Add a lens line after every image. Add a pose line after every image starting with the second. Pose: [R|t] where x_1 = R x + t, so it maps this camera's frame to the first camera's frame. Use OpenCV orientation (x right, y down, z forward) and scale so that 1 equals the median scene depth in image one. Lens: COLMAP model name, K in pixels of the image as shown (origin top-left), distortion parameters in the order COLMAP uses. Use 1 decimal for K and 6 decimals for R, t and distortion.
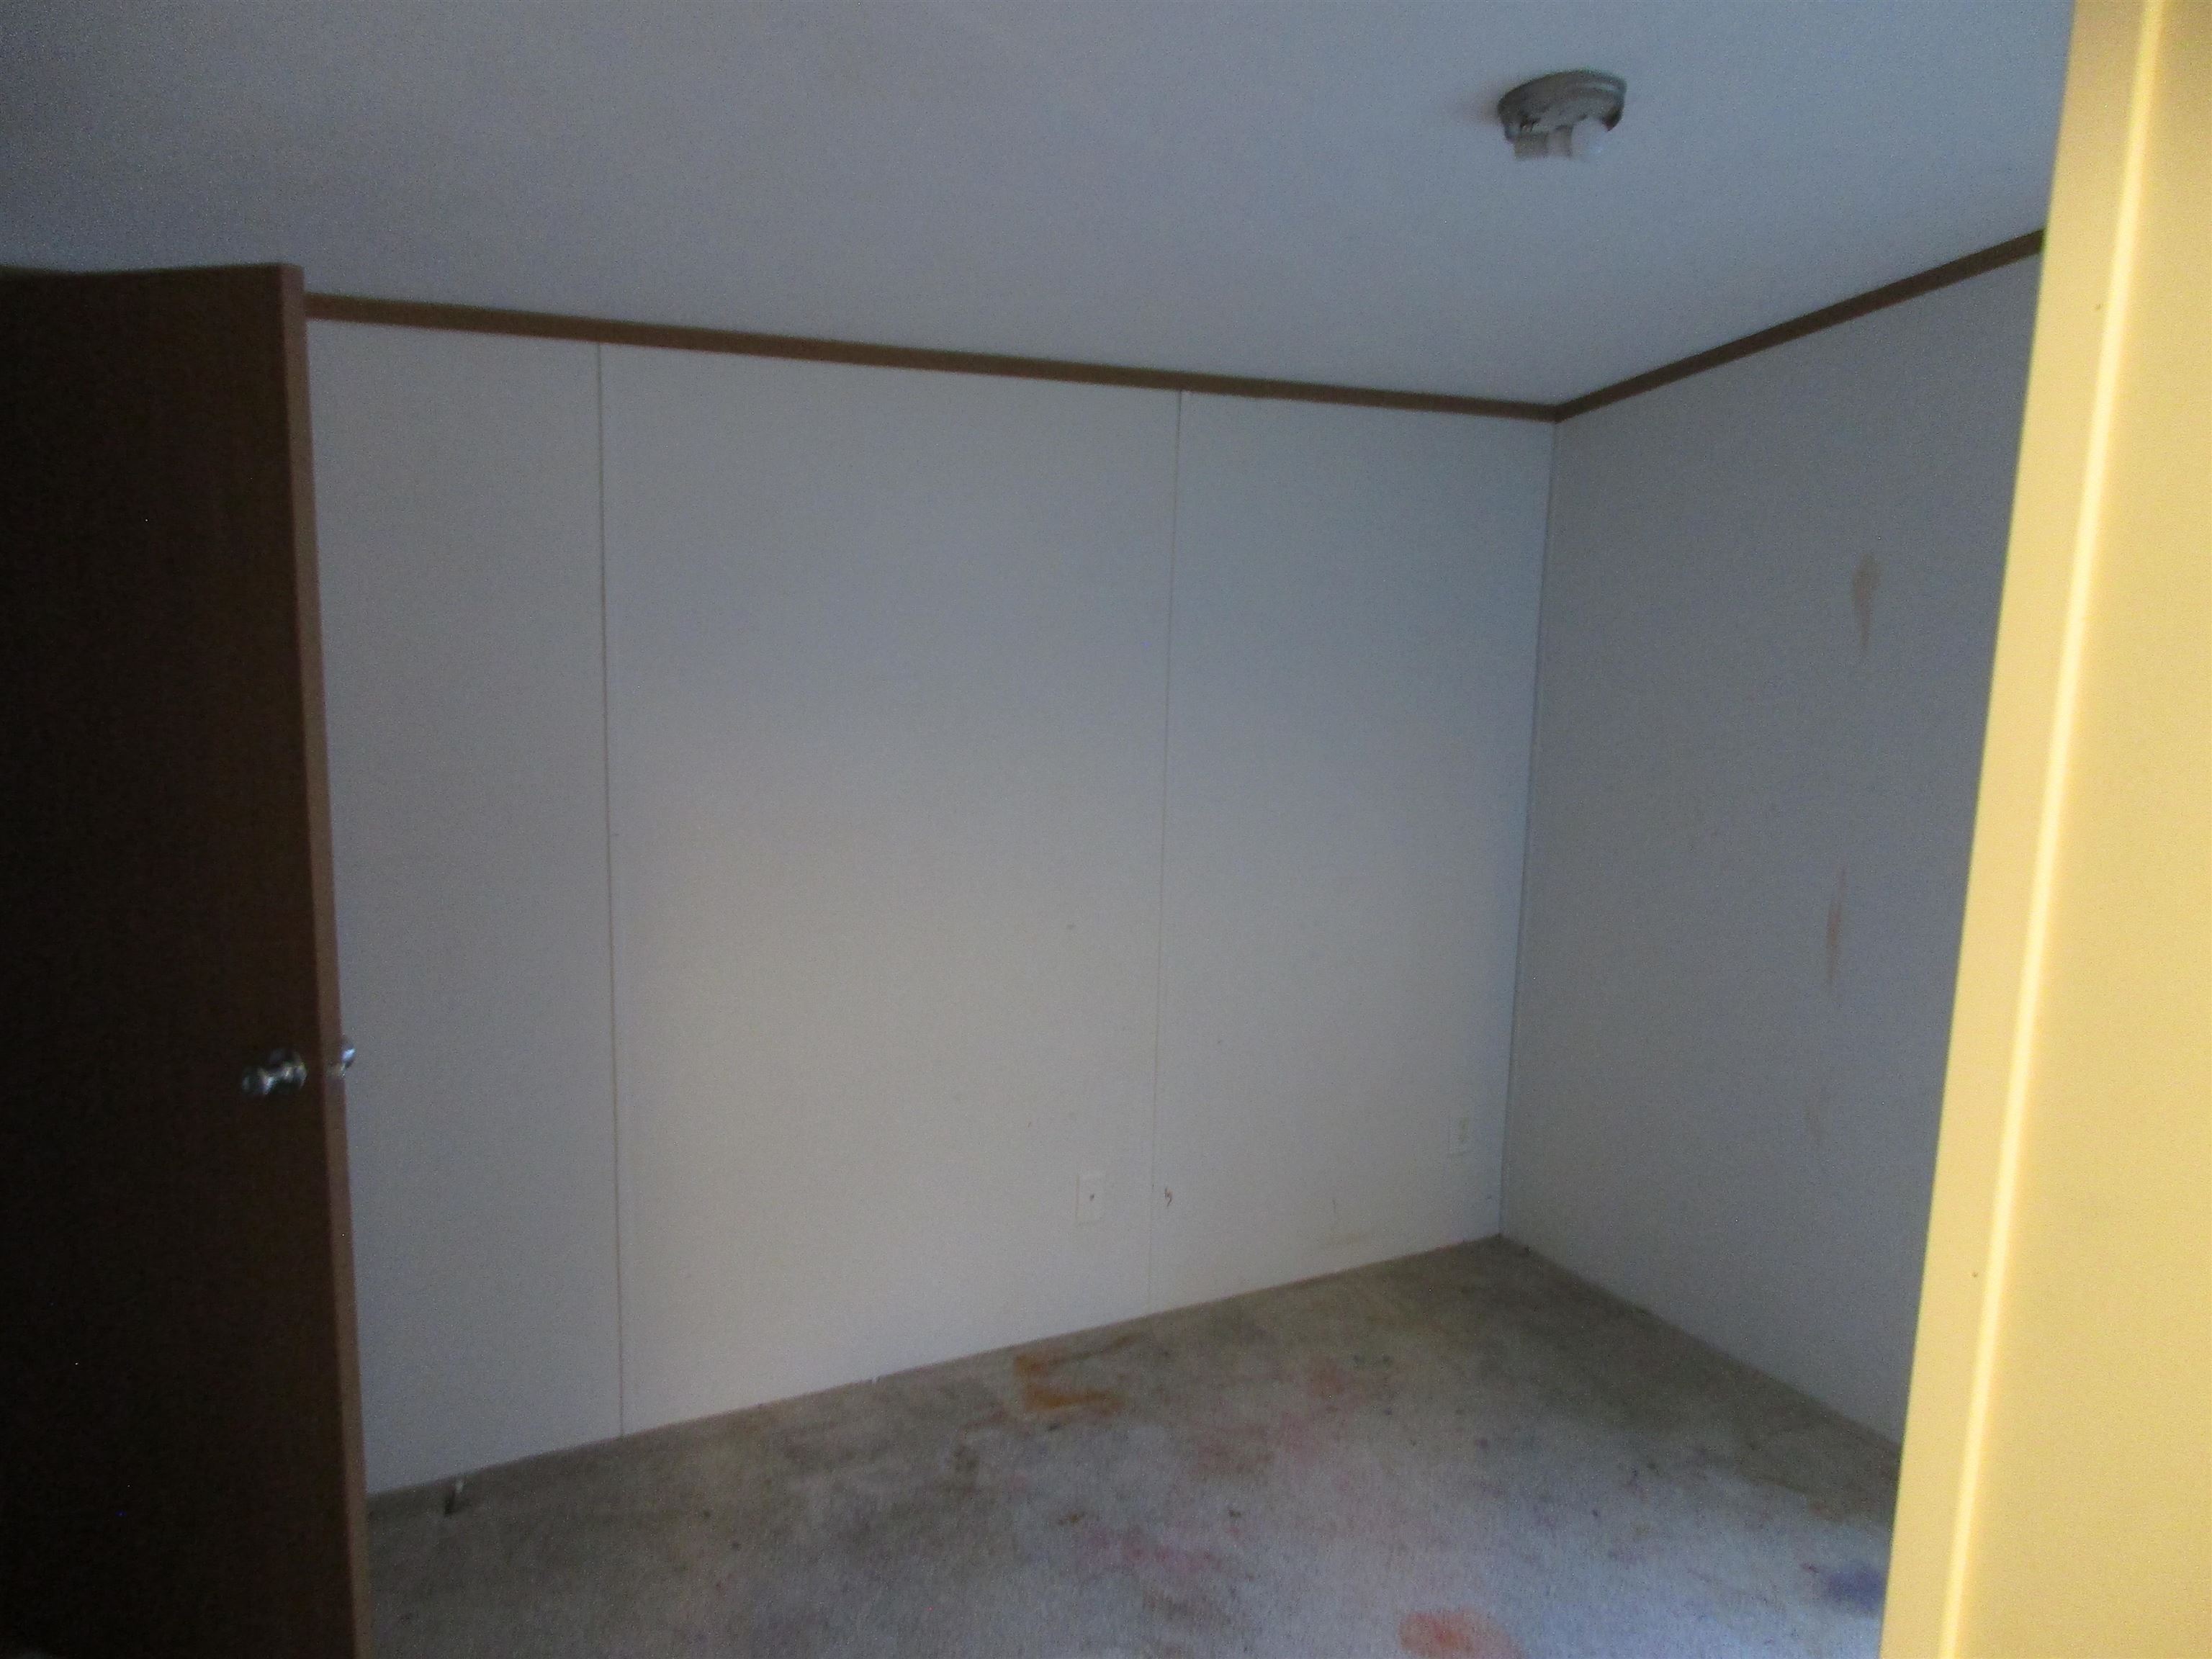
lens RADIAL K [[1654.7, 0, 1111.1], [0, 1654.7, 822.5], [0, 0, 1]] dist [-0.024697, 0.022621]
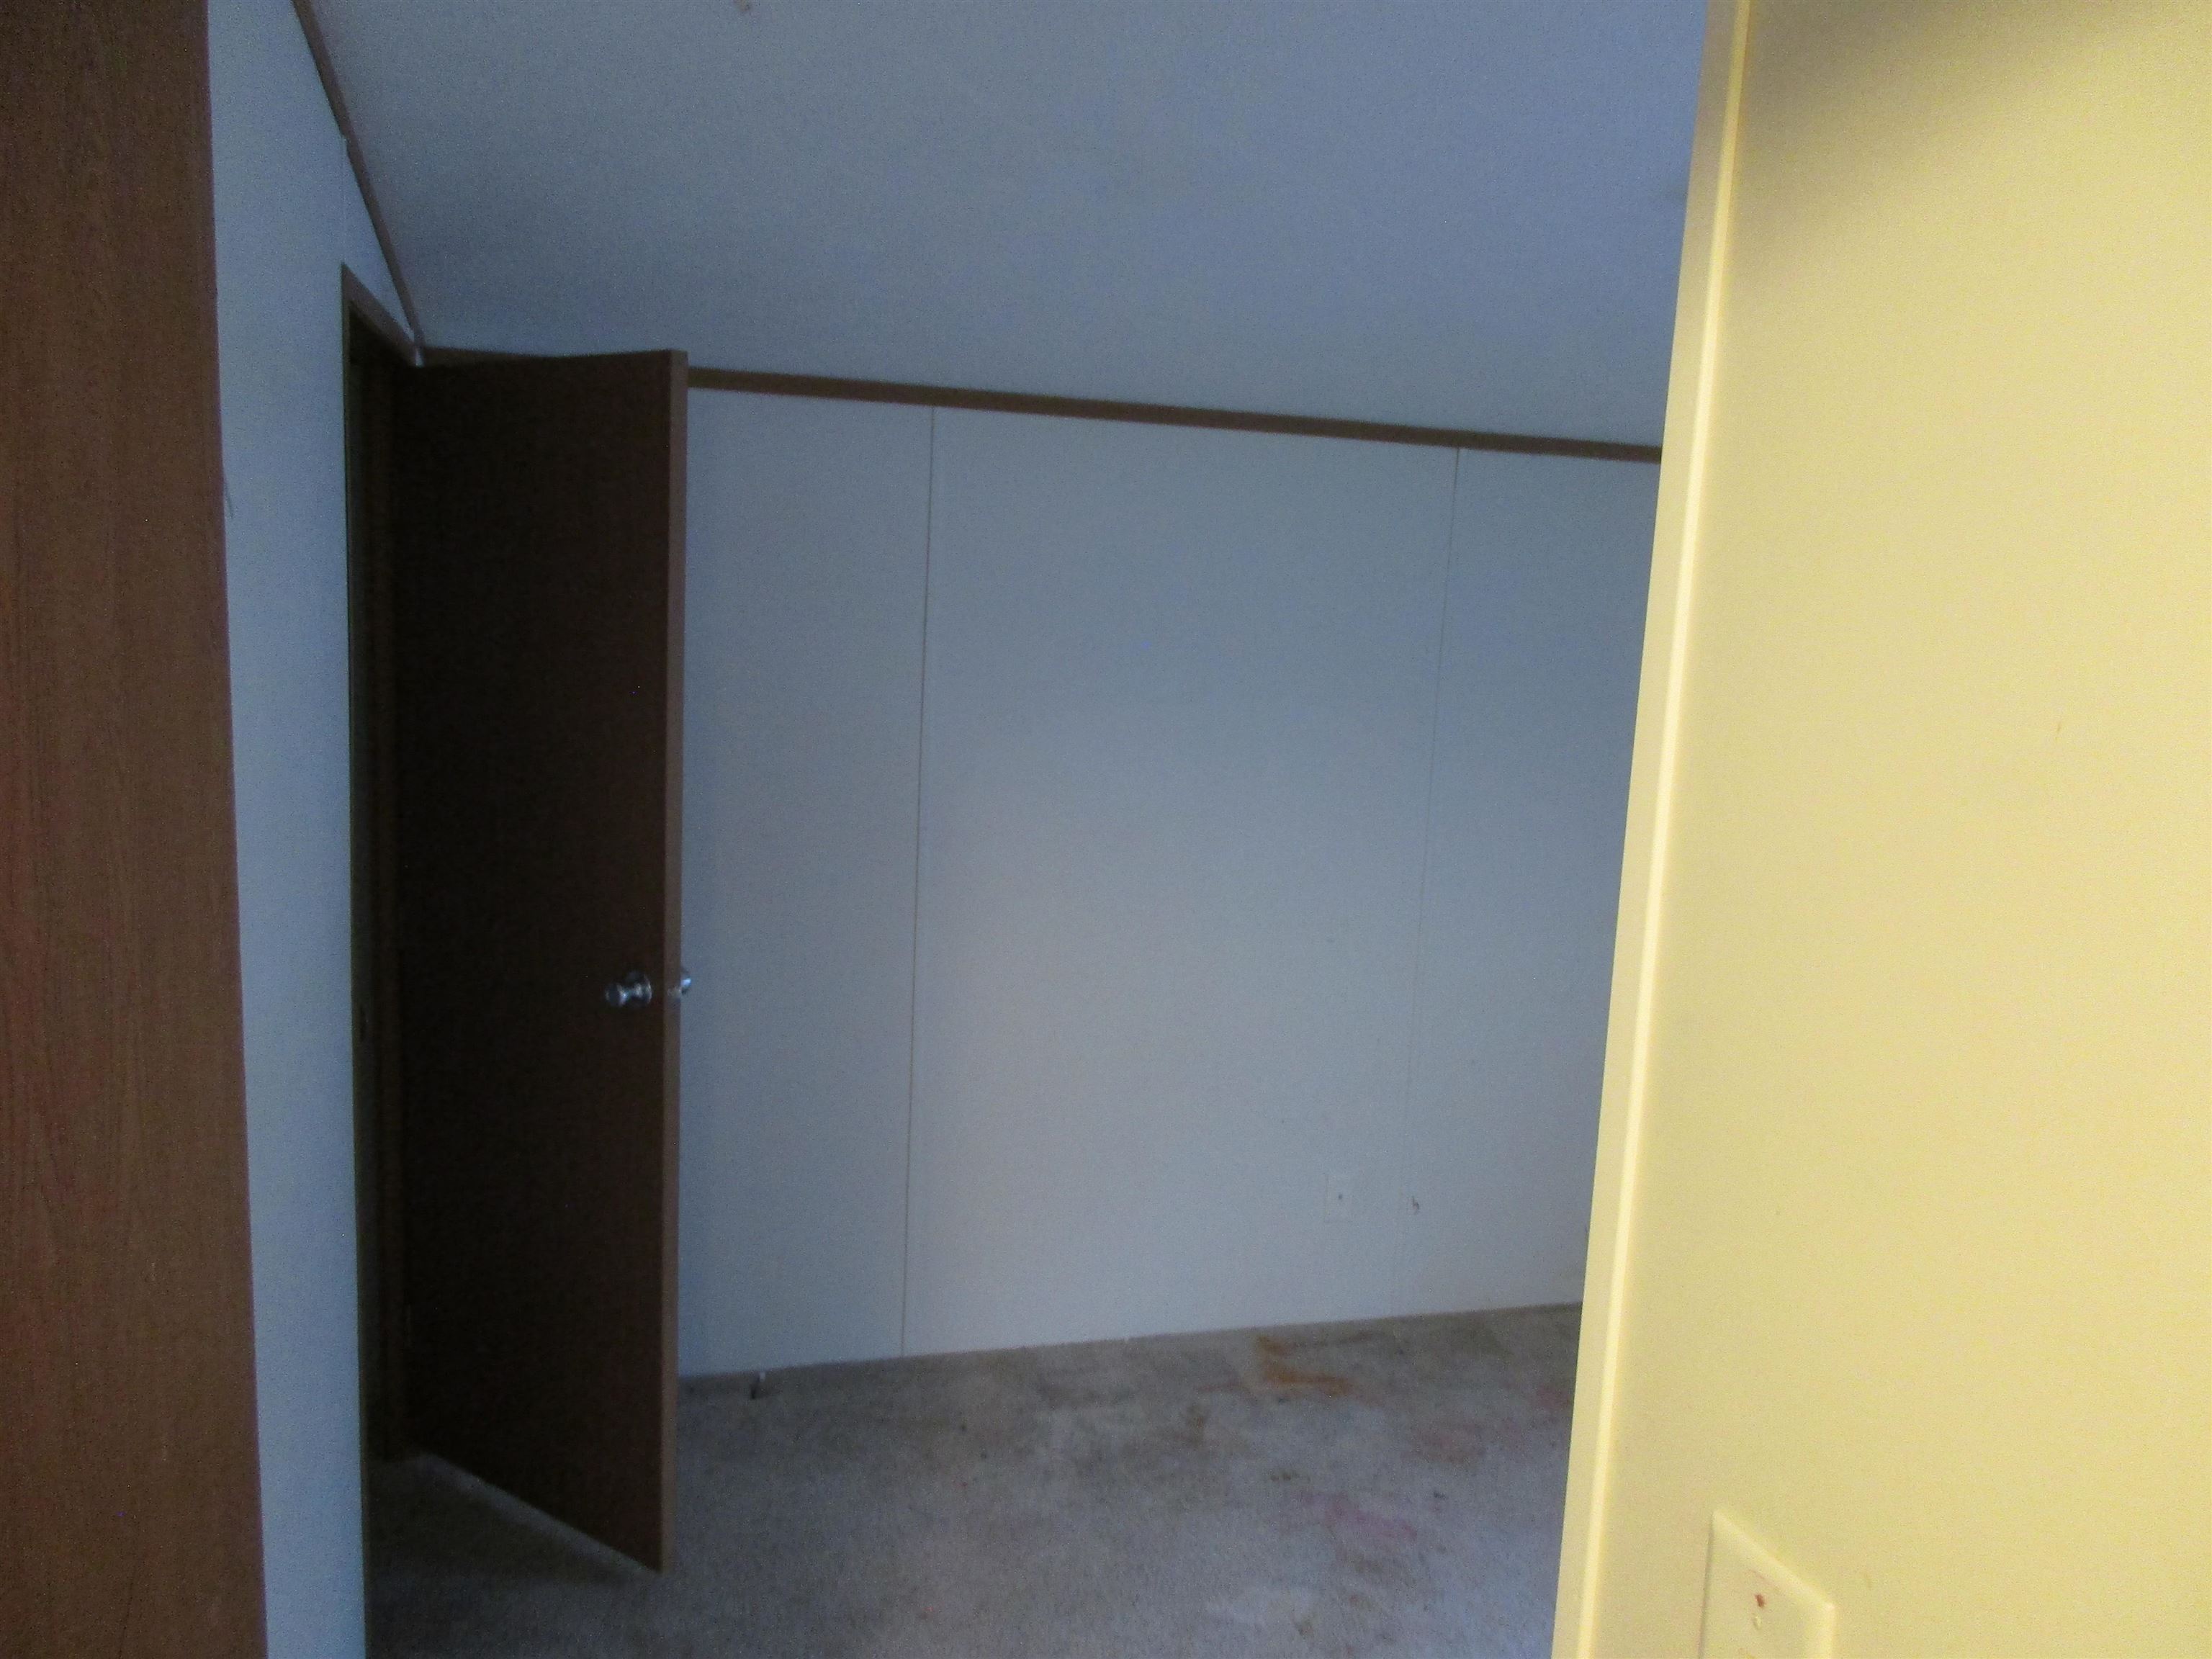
lens RADIAL K [[1654.7, 0, 1104.1], [0, 1654.7, 835.5], [0, 0, 1]] dist [-0.024697, 0.022621]
pose [[0.971585, 0.050231, -0.231301, 0.091035], [-0.057434, 0.998048, -0.024511, 0.034152], [0.229618, 0.037099, 0.972573, -0.099362]]
